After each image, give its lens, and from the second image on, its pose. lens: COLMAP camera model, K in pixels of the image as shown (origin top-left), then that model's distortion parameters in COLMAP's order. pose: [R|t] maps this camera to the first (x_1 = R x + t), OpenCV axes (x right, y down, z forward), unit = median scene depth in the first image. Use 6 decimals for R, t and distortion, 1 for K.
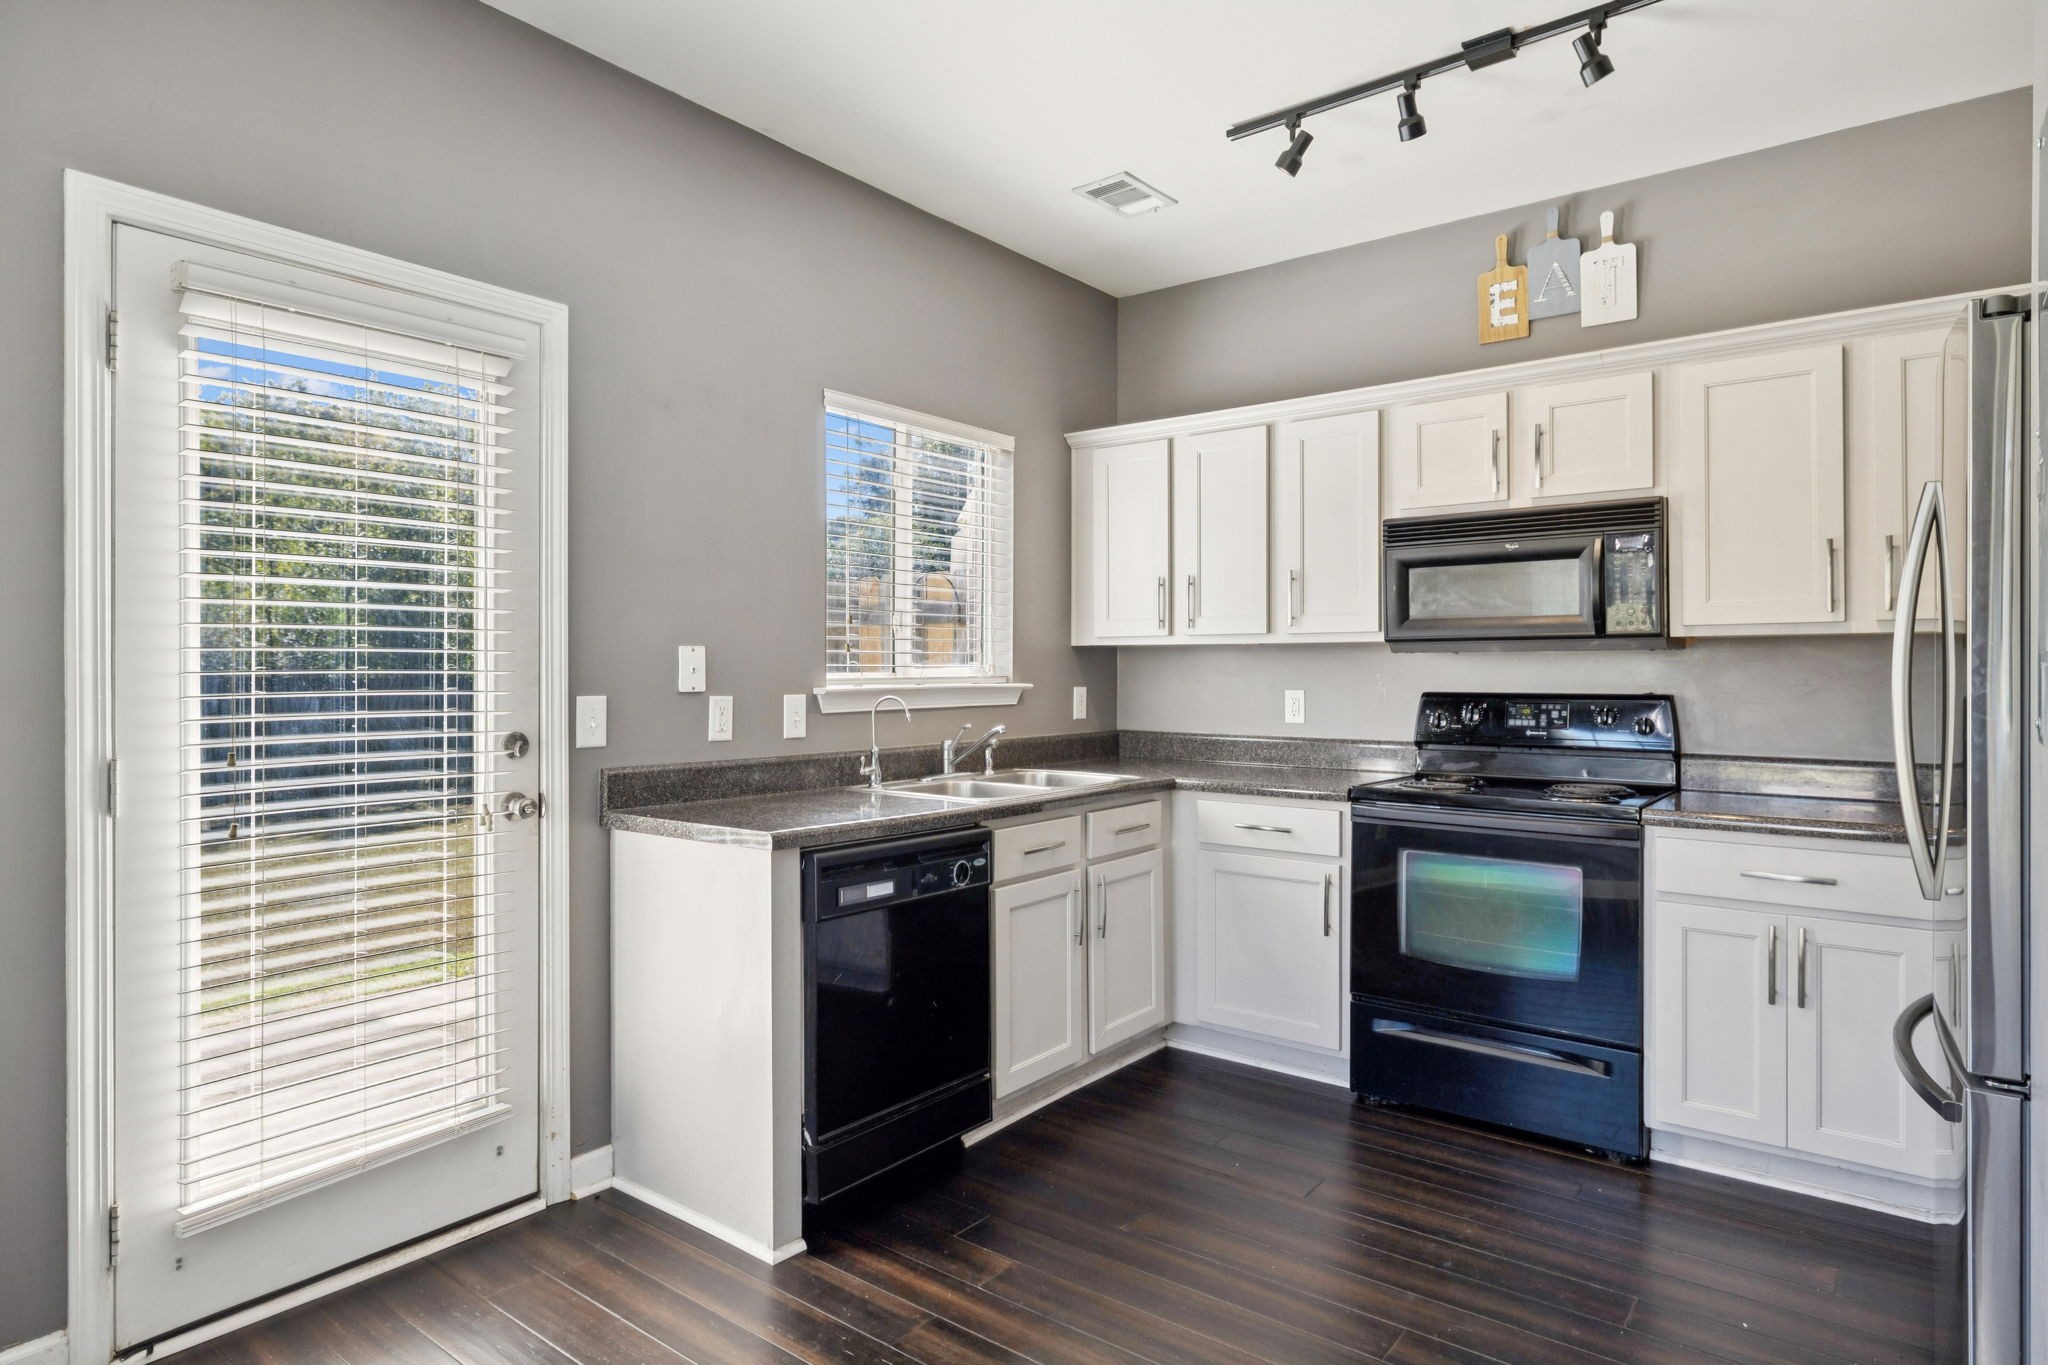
lens RADIAL K [[1144.3, 0, 1012.0], [0, 1144.3, 670.4], [0, 0, 1]] dist [-0.000113, 0.000231]
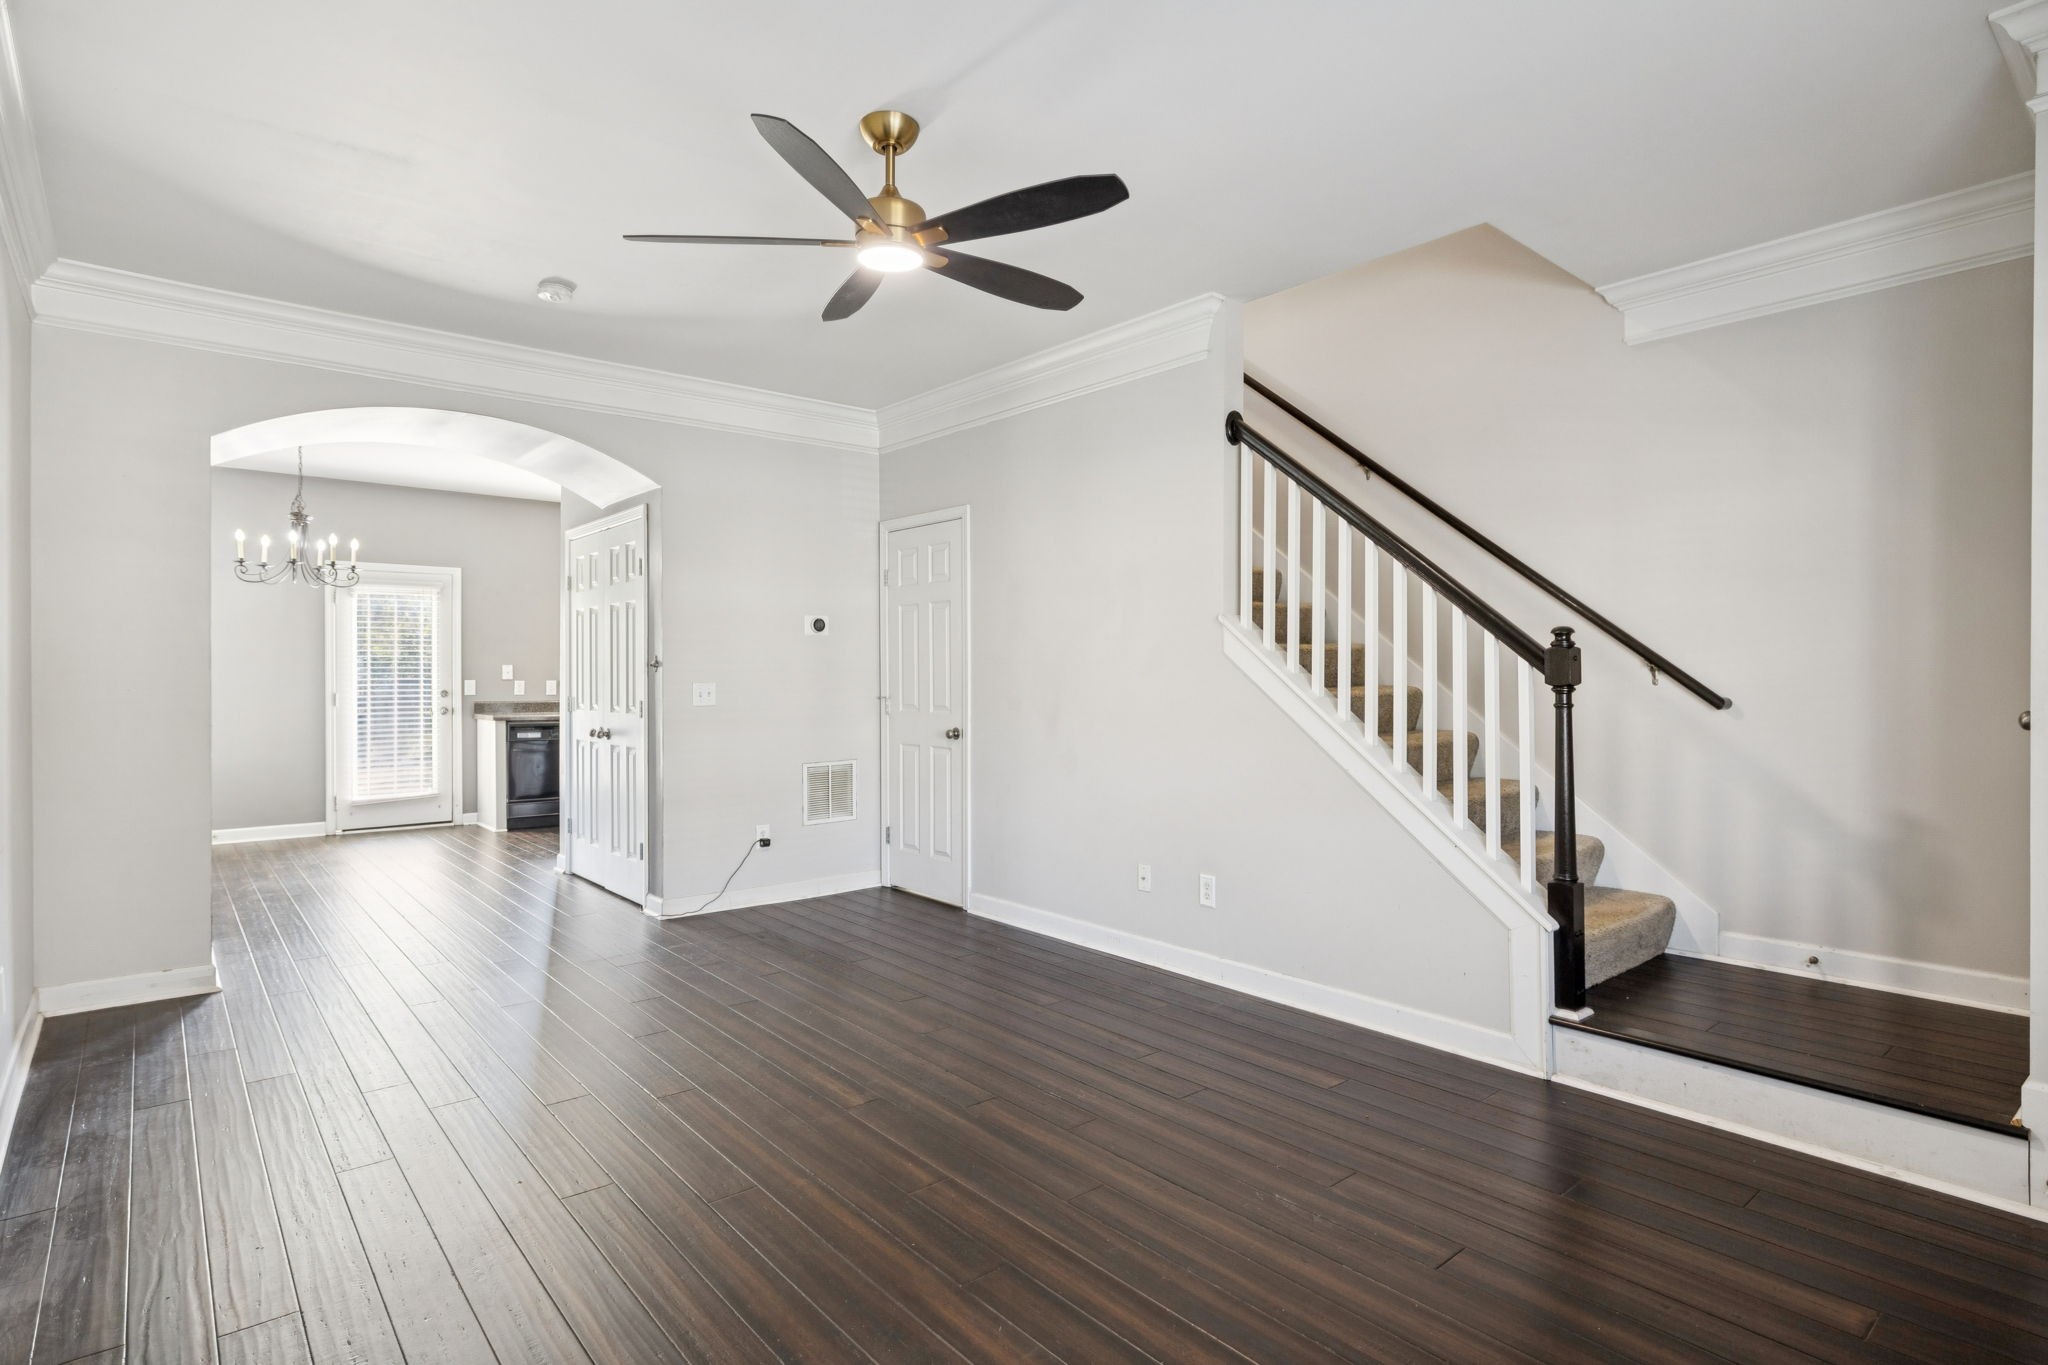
lens RADIAL K [[1011.2, 0, 1008.3], [0, 1011.2, 674.5], [0, 0, 1]] dist [-0.005173, 0.000693]
pose [[0.983619, 0.000212, -0.180260, 1.830022], [0.000017, 0.999999, 0.001273, 0.001513], [0.180260, -0.001255, 0.983618, -1.746836]]
